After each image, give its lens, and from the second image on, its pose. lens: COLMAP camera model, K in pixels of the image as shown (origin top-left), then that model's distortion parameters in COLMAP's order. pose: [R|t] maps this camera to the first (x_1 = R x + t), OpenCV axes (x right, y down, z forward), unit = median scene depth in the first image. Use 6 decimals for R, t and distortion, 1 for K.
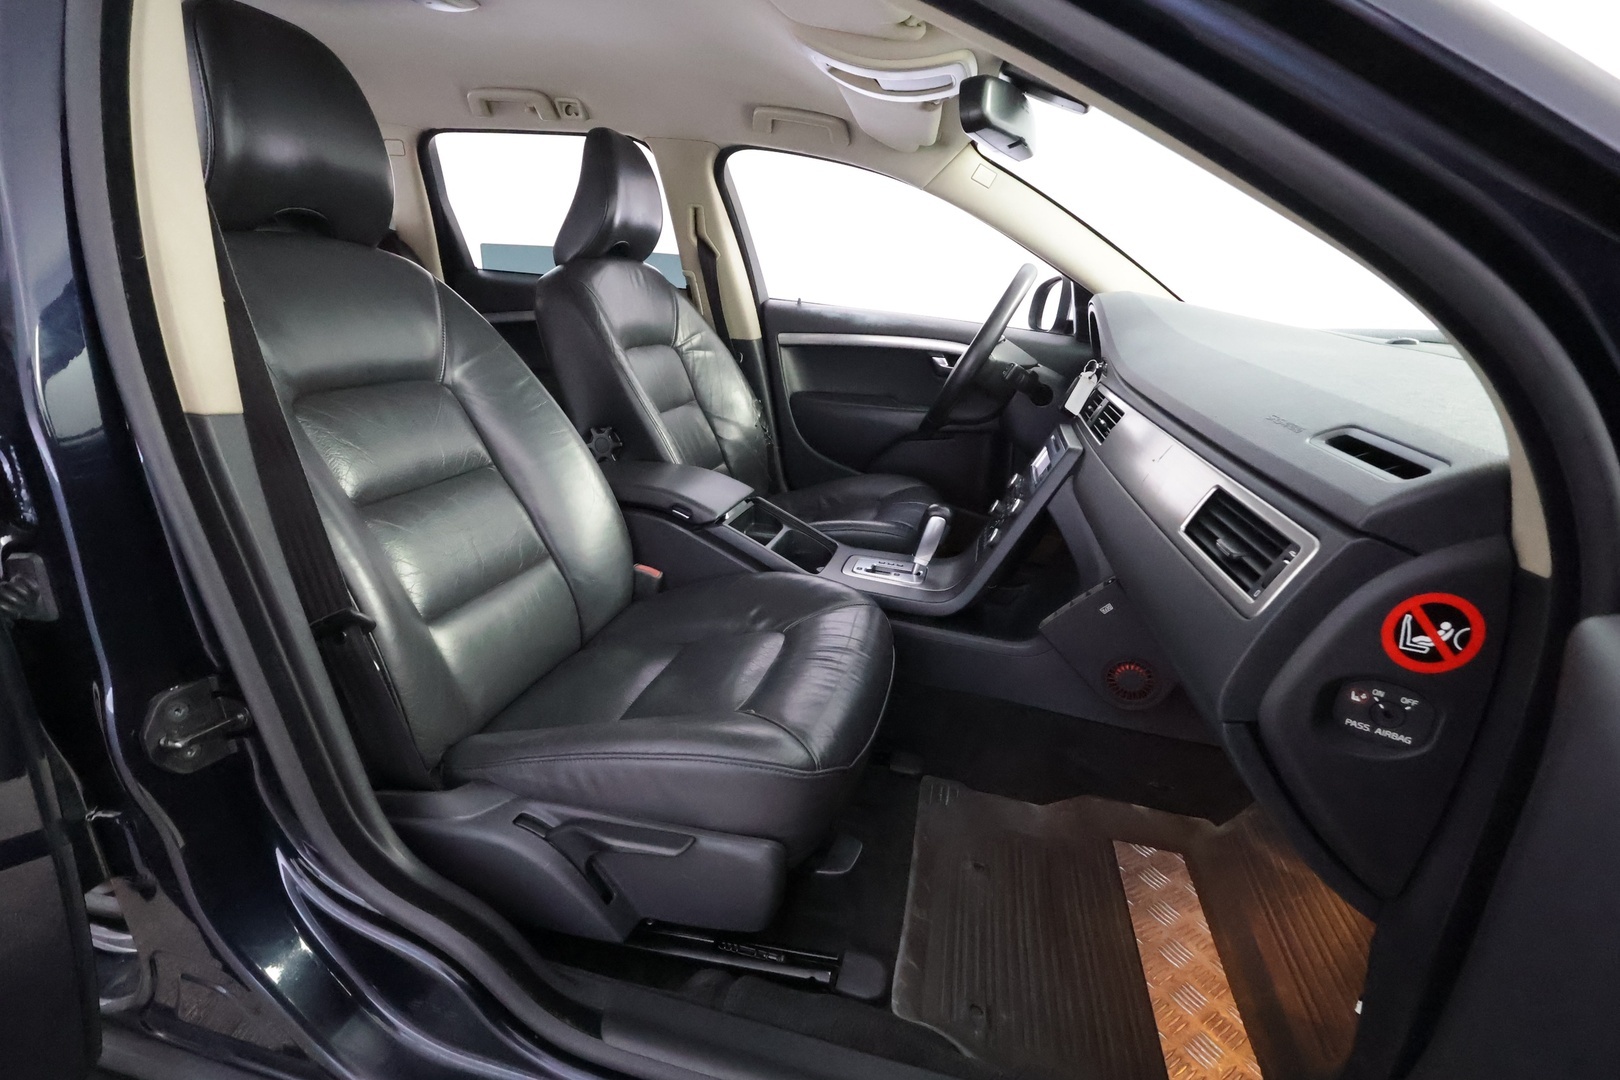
lens RADIAL K [[750.8, 0, 817.7], [0, 750.8, 528.2], [0, 0, 1]] dist [-0.003986, 0.003842]
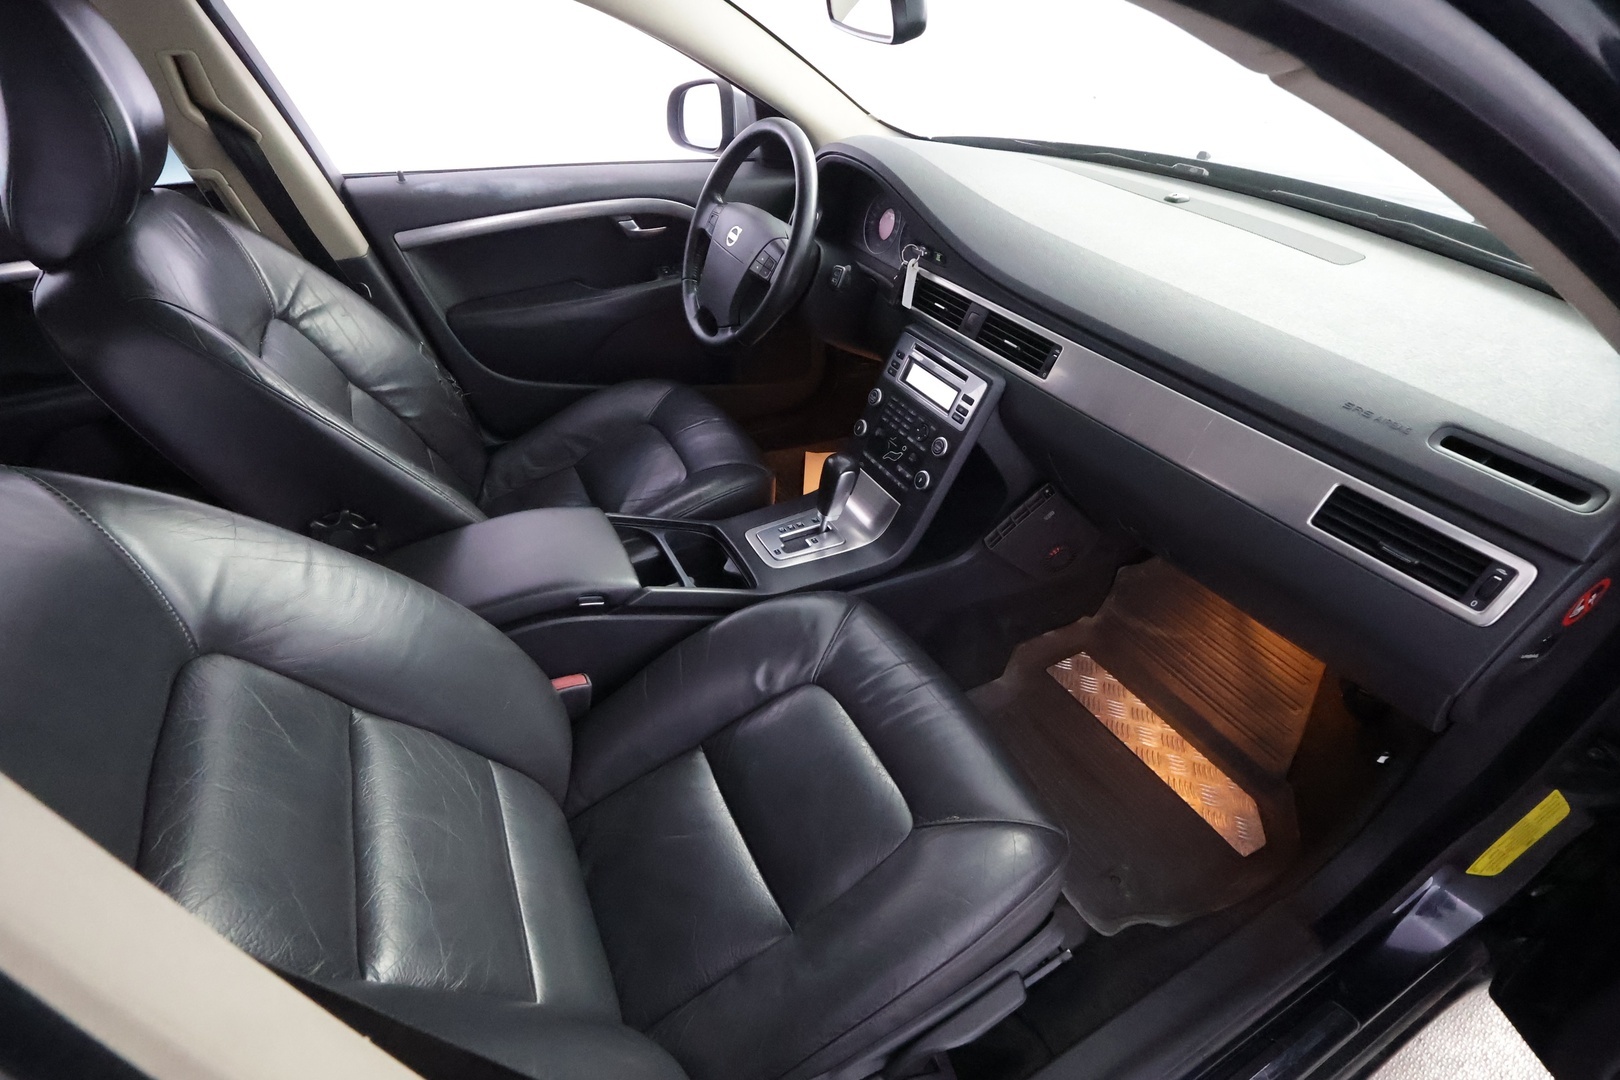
lens RADIAL K [[750.8, 0, 809.8], [0, 750.8, 539.8], [0, 0, 1]] dist [-0.003986, 0.003842]
pose [[0.760347, -0.444622, 0.473481, -0.341129], [0.246539, 0.871982, 0.422925, -0.338533], [-0.600909, -0.204838, 0.772625, 0.289594]]
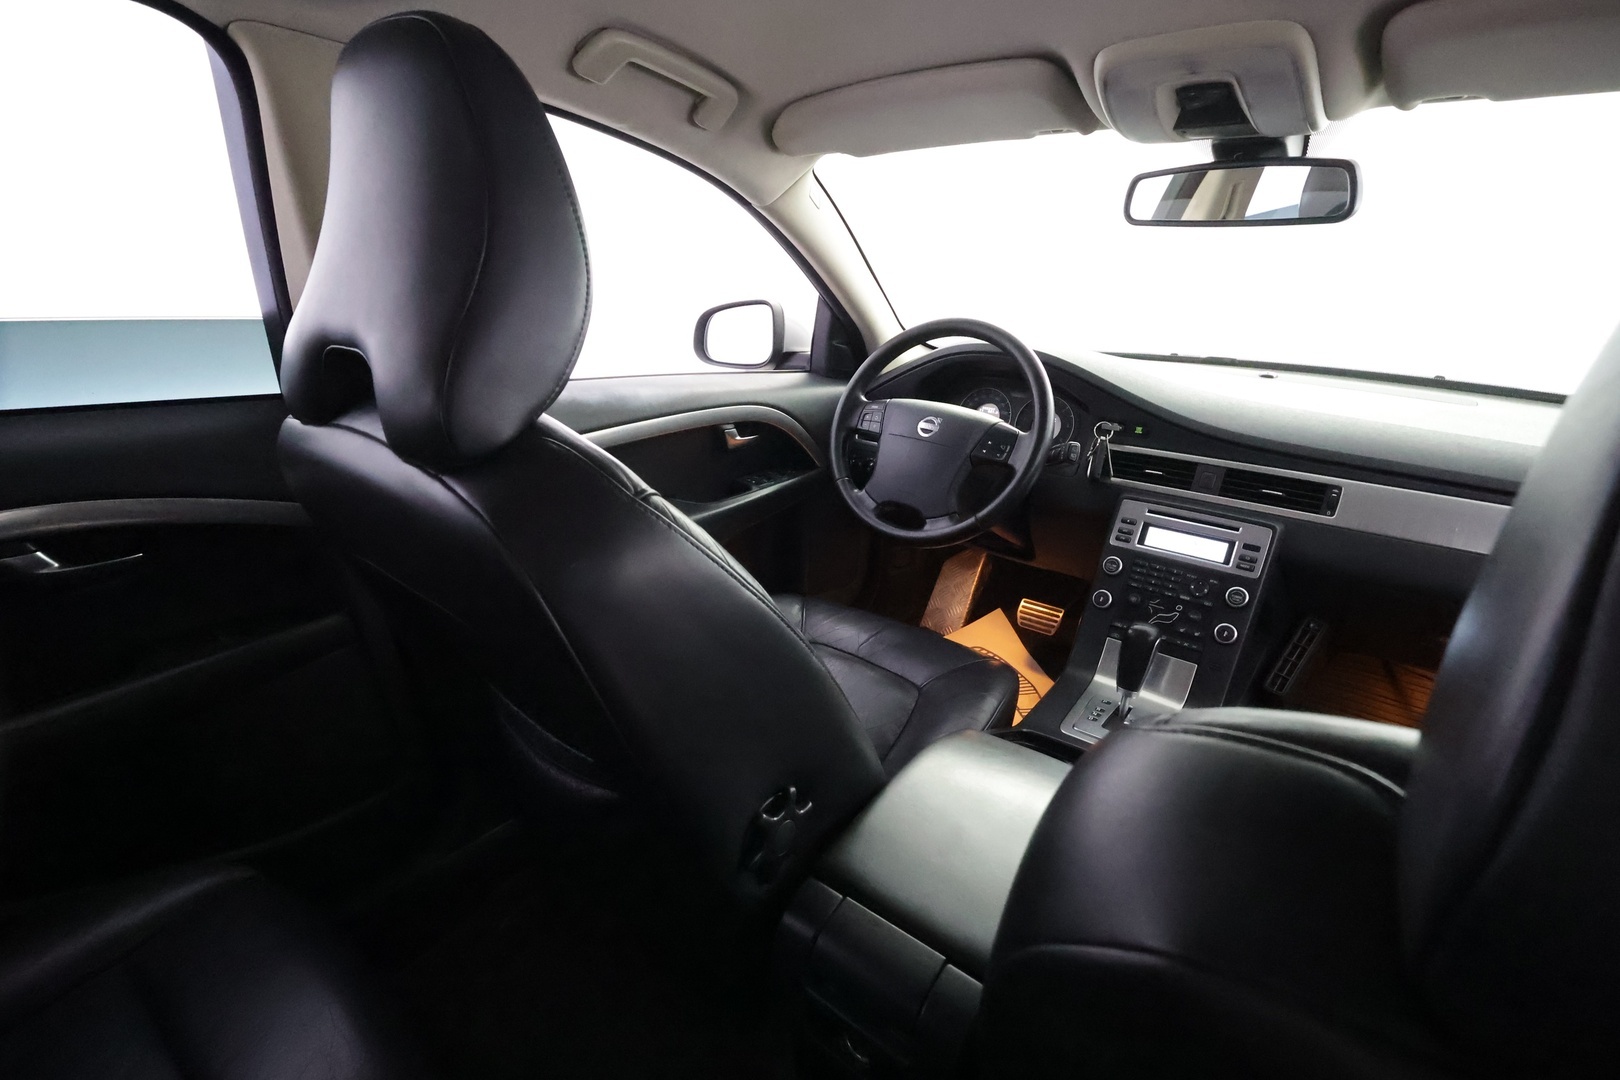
lens RADIAL K [[750.8, 0, 805.4], [0, 750.8, 535.5], [0, 0, 1]] dist [-0.003986, 0.003842]
pose [[0.451174, -0.343683, 0.823604, -0.683019], [0.273388, 0.931729, 0.239040, -0.438433], [-0.849530, 0.117314, 0.514330, 0.862239]]
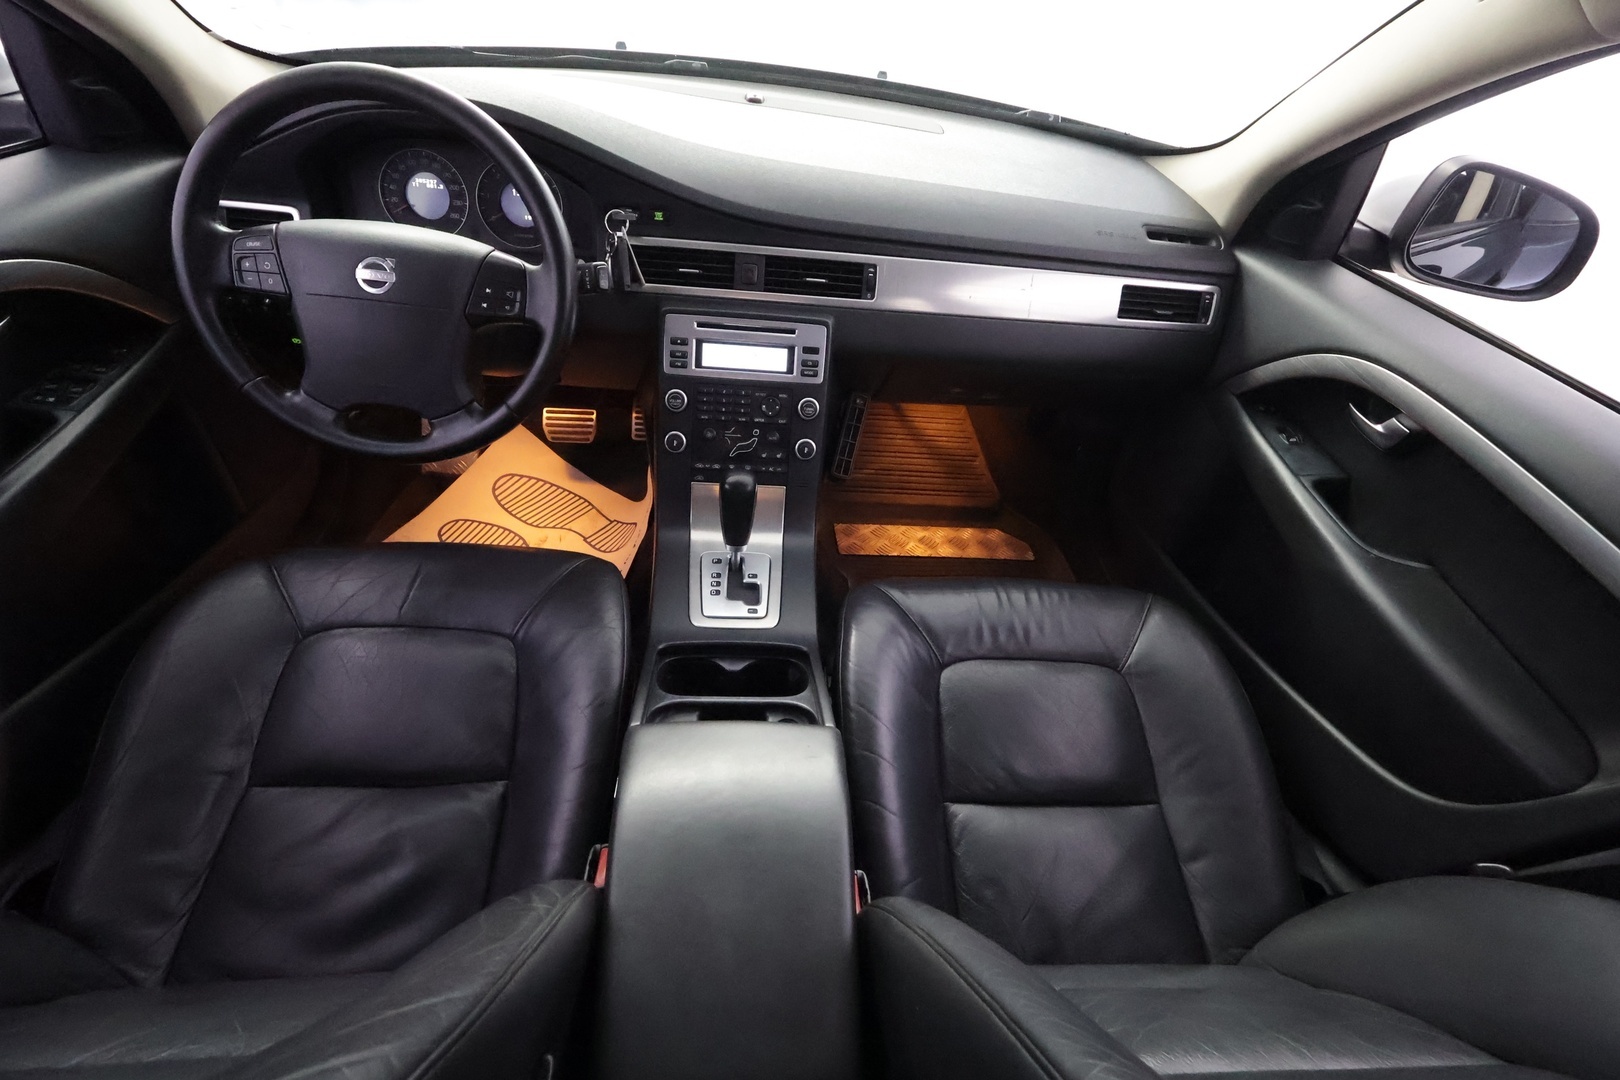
lens RADIAL K [[750.8, 0, 809.1], [0, 750.8, 537.5], [0, 0, 1]] dist [-0.003986, 0.003842]
pose [[-0.259191, -0.709211, 0.655622, -0.401709], [0.179063, 0.631765, 0.754195, -0.554766], [-0.949082, 0.312878, -0.036755, 0.965947]]
